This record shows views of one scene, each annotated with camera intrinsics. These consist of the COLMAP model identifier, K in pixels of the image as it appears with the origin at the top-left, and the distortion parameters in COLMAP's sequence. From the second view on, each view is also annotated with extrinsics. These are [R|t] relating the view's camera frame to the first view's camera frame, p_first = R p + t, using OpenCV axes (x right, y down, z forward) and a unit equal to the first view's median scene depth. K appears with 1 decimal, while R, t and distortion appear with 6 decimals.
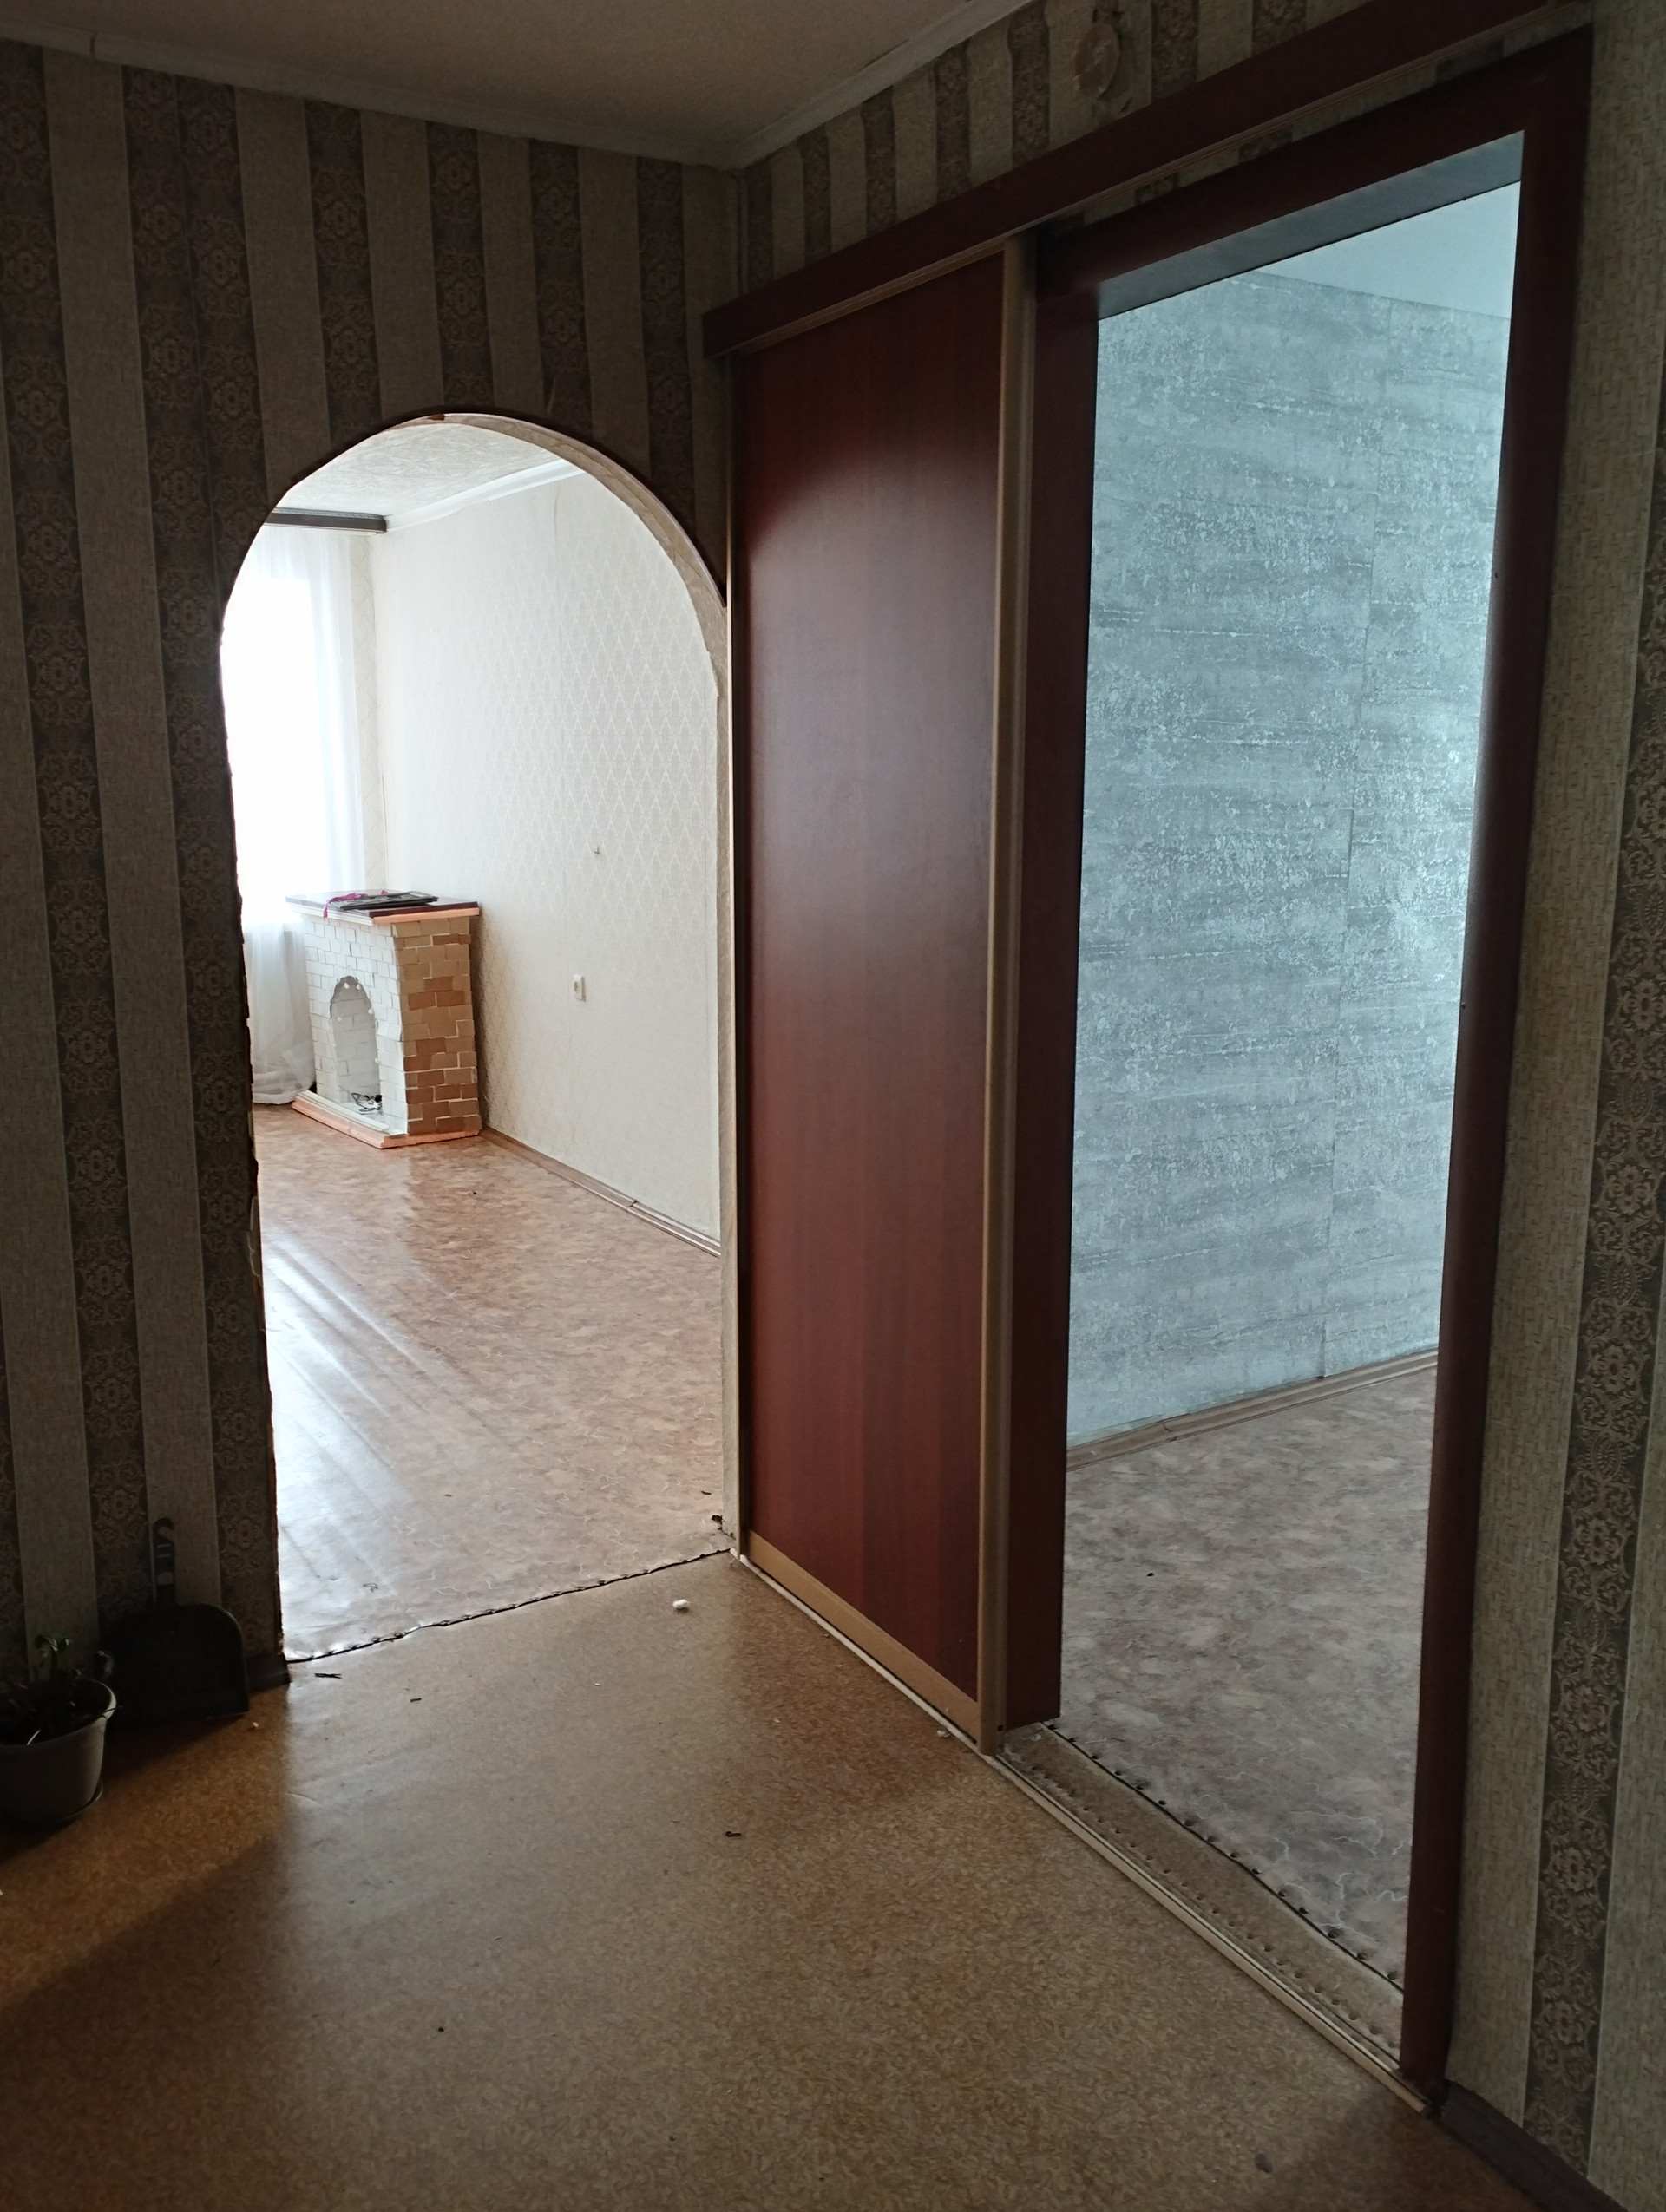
lens RADIAL K [[1822.8, 0, 821.1], [0, 1822.8, 1109.4], [0, 0, 1]] dist [0.101125, -0.118940]
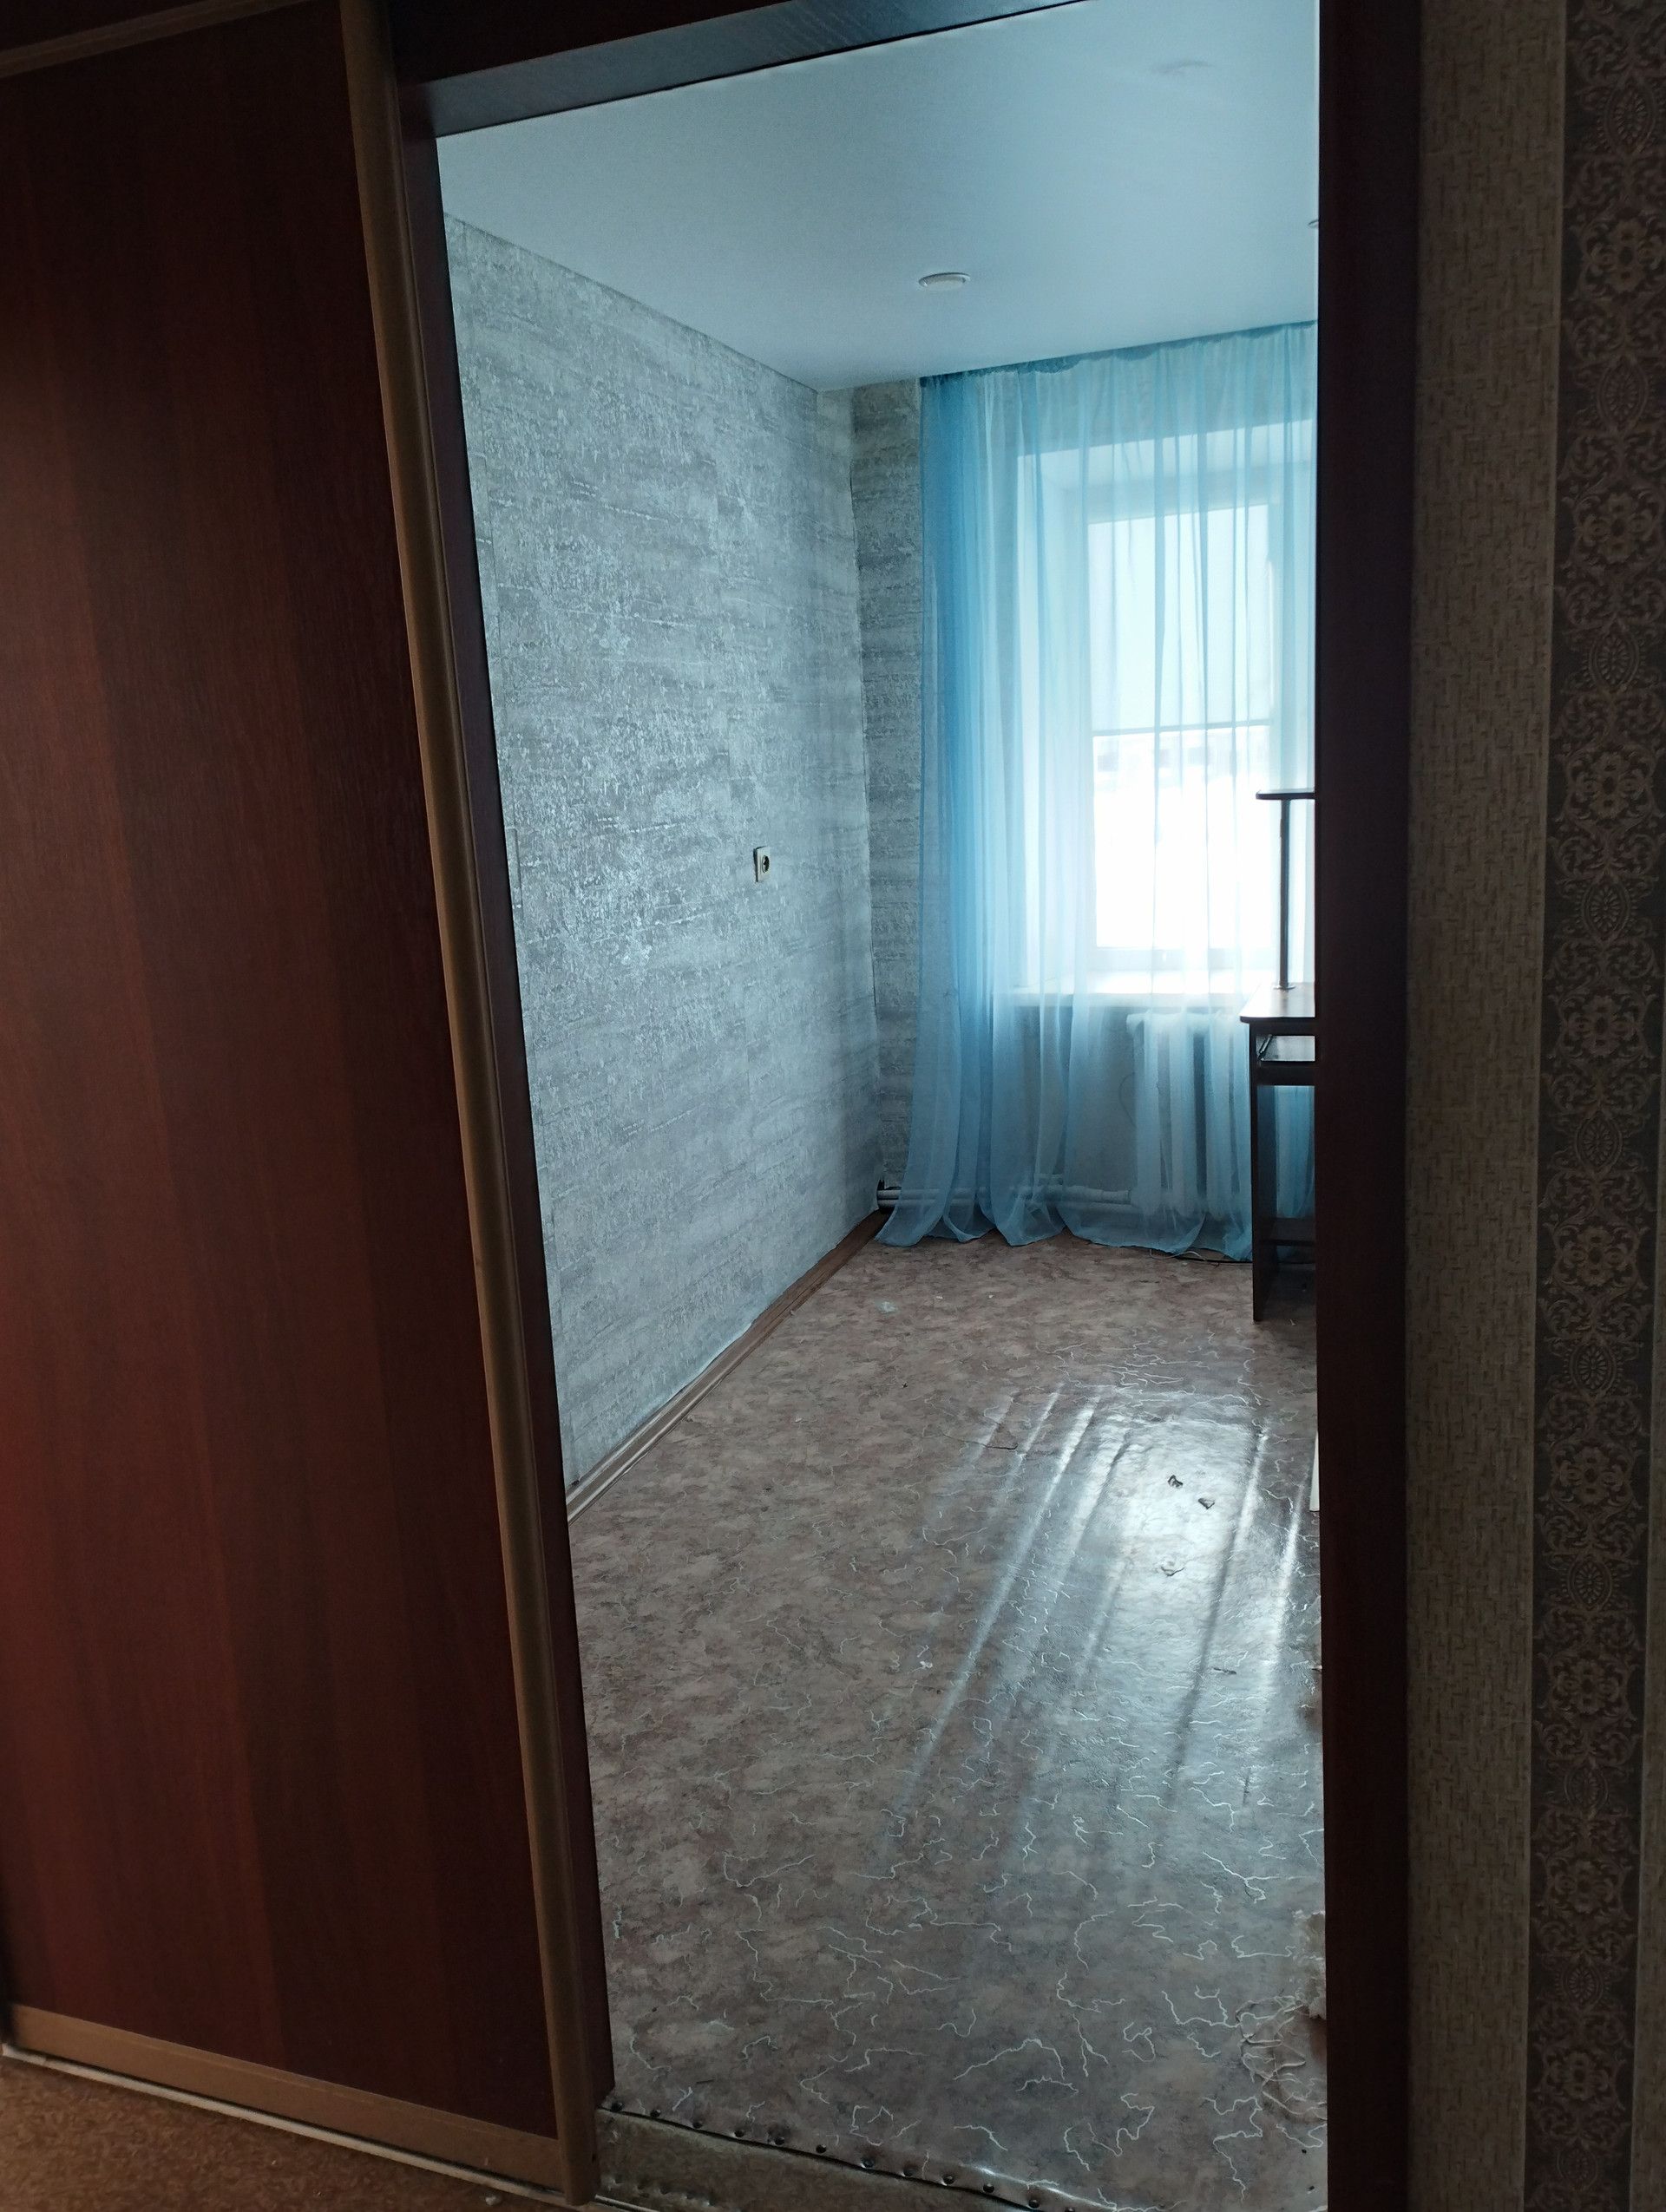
lens RADIAL K [[1822.8, 0, 821.1], [0, 1822.8, 1109.4], [0, 0, 1]] dist [0.101125, -0.118940]
pose [[0.783365, -0.170539, 0.597708, -0.280466], [0.176307, 0.983093, 0.049427, -0.111920], [-0.596033, 0.066661, 0.800188, 0.525749]]
